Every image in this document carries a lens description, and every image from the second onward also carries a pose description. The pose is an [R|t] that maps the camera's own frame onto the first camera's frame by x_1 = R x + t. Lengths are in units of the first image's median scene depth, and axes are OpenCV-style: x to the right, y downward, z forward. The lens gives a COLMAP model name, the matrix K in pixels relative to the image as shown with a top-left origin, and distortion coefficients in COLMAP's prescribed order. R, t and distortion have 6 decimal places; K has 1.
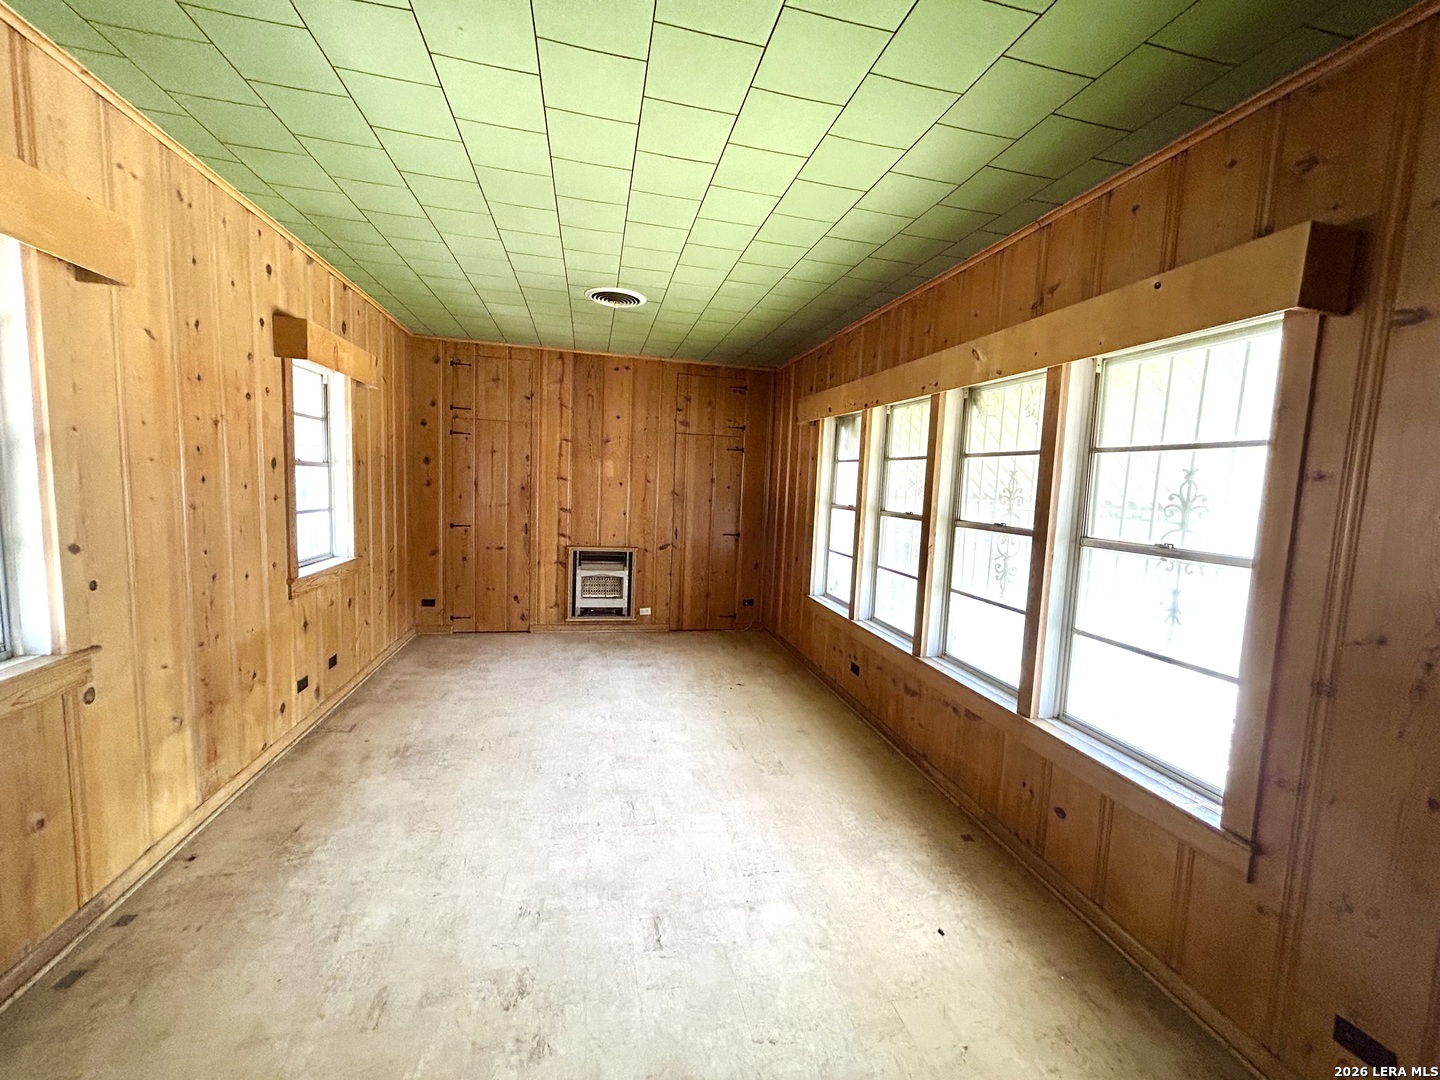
lens RADIAL K [[584.0, 0, 721.1], [0, 584.0, 541.0], [0, 0, 1]] dist [-0.011032, 0.000078]
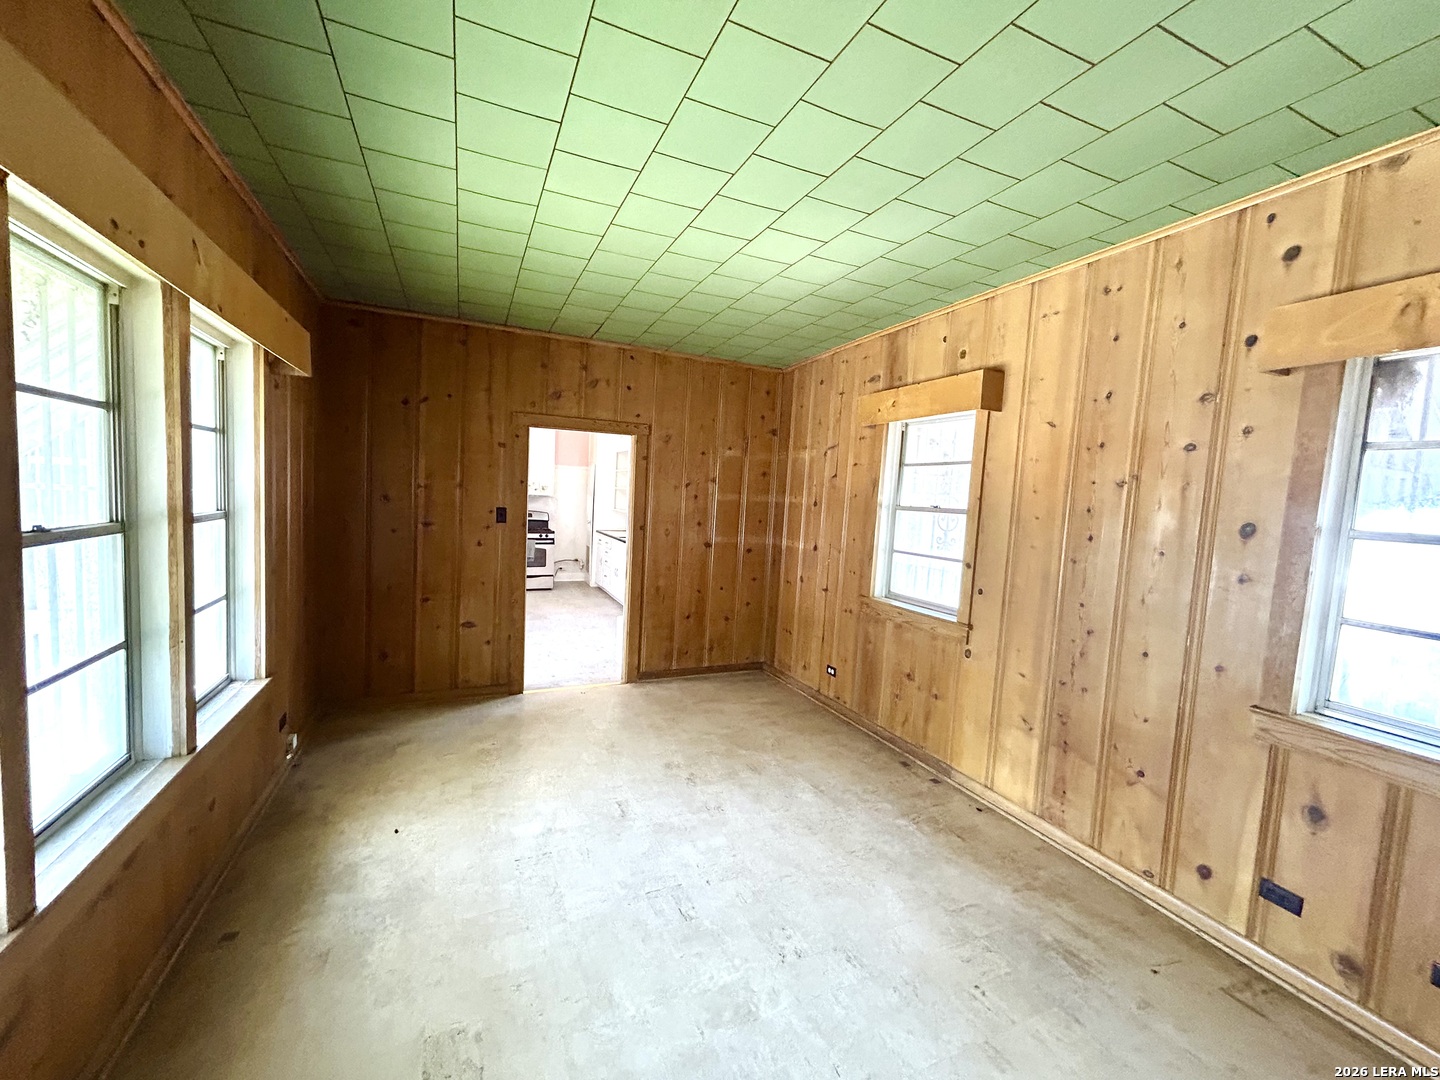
lens RADIAL K [[584.0, 0, 714.7], [0, 584.0, 541.1], [0, 0, 1]] dist [-0.011032, 0.000078]
pose [[-0.978090, -0.081068, -0.191747, -0.003823], [-0.113811, 0.979461, 0.166441, -0.217054], [0.174316, 0.184617, -0.967228, 2.079134]]
